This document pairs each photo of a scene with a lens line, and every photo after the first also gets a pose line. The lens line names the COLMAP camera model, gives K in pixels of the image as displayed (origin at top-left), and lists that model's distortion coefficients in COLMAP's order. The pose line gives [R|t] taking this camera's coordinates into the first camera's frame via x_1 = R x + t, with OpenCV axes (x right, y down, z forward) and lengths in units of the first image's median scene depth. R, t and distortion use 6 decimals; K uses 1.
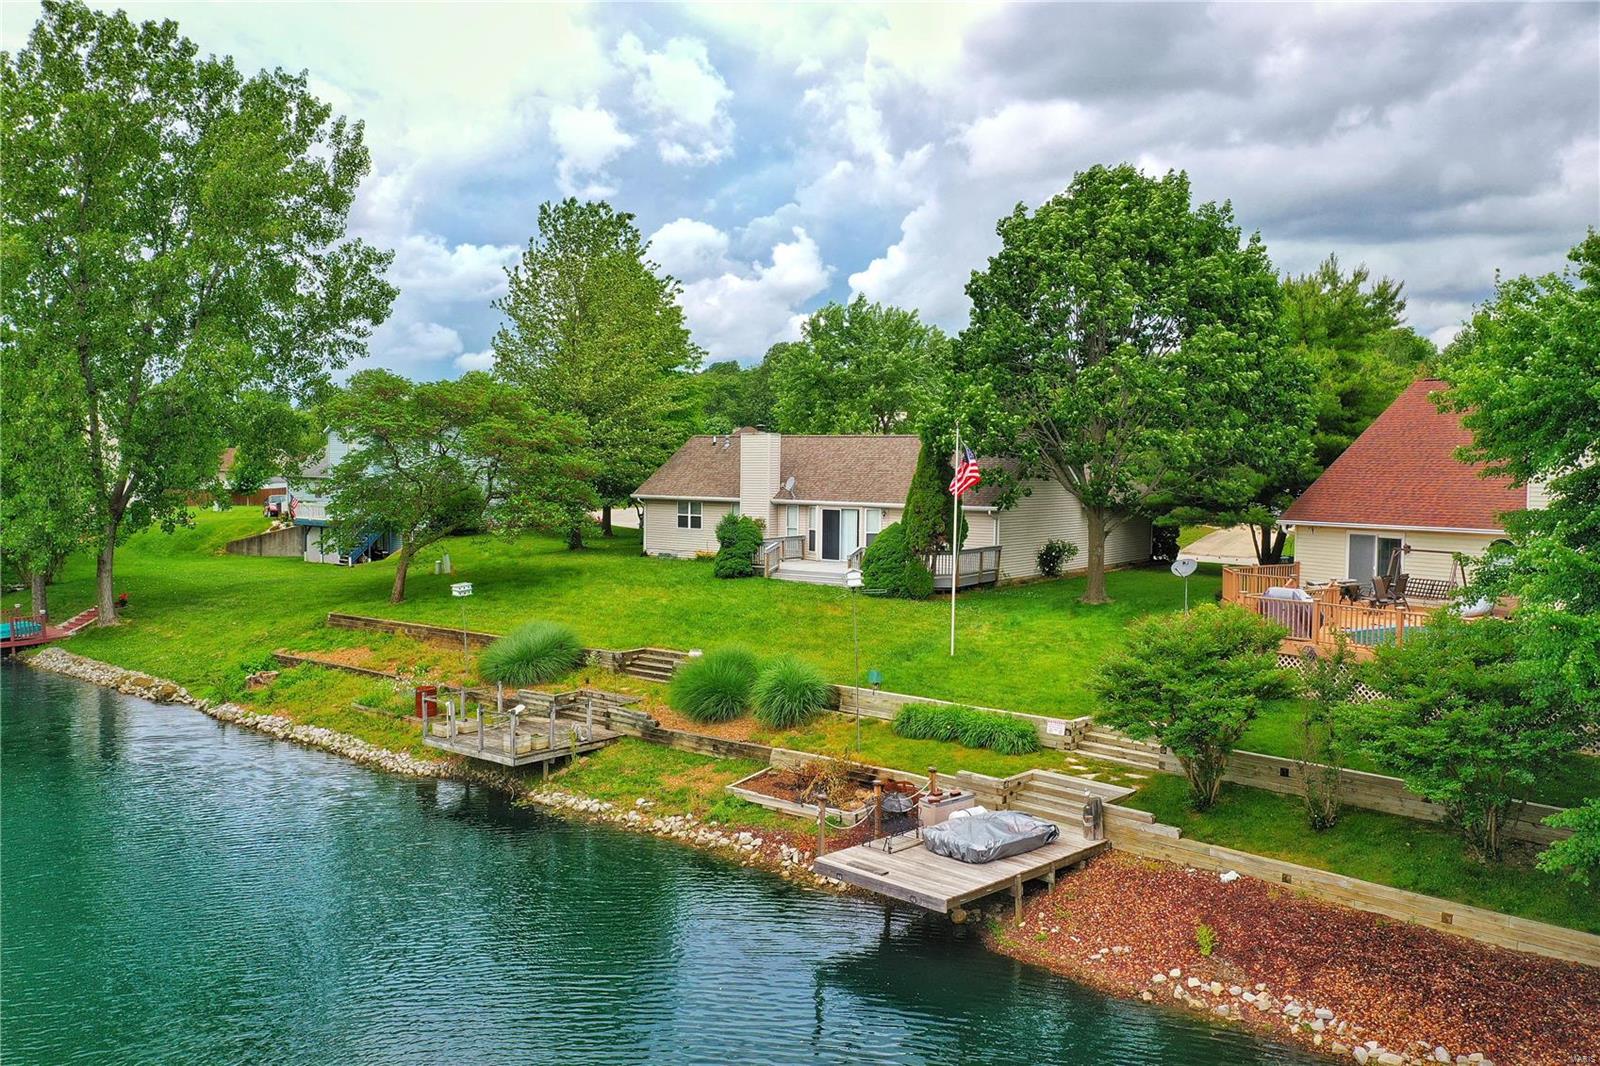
lens RADIAL K [[1264.8, 0, 796.8], [0, 1264.8, 533.0], [0, 0, 1]] dist [0.000459, -0.007934]
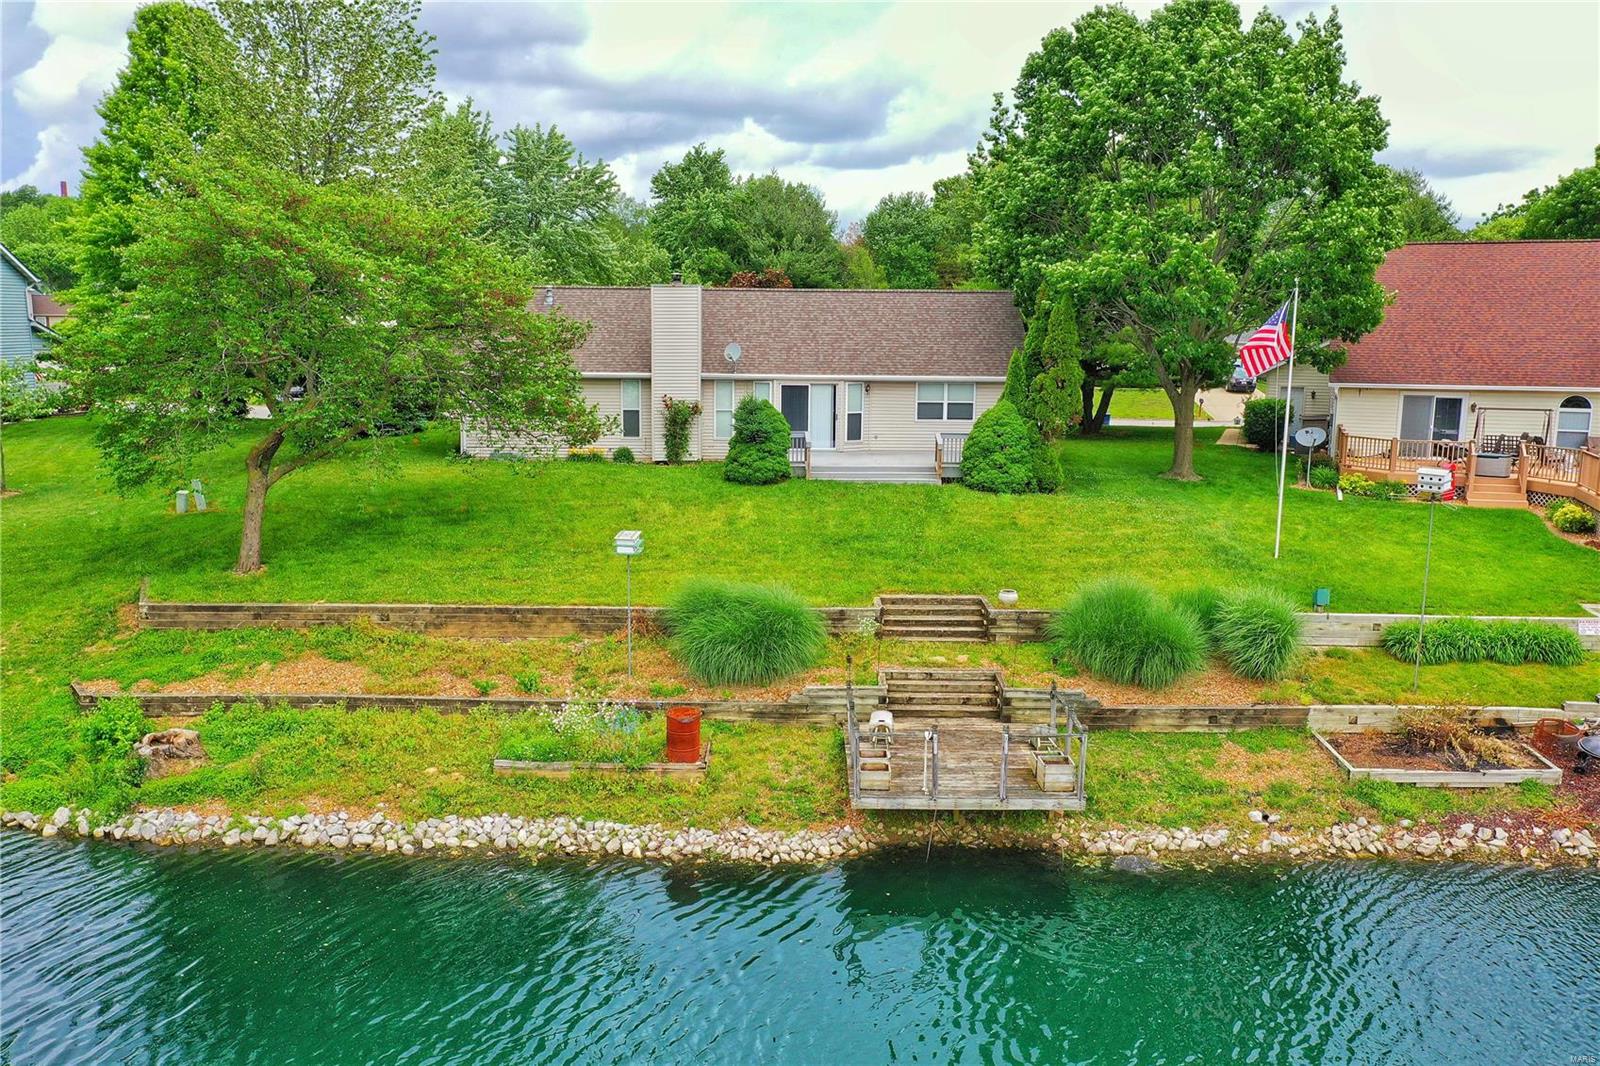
lens RADIAL K [[1264.8, 0, 799.5], [0, 1264.8, 540.1], [0, 0, 1]] dist [0.000459, -0.007934]
pose [[0.799184, -0.107795, 0.591342, -0.578990], [0.032507, 0.990099, 0.136551, -0.039027], [-0.600207, -0.089907, 0.794776, 0.467585]]
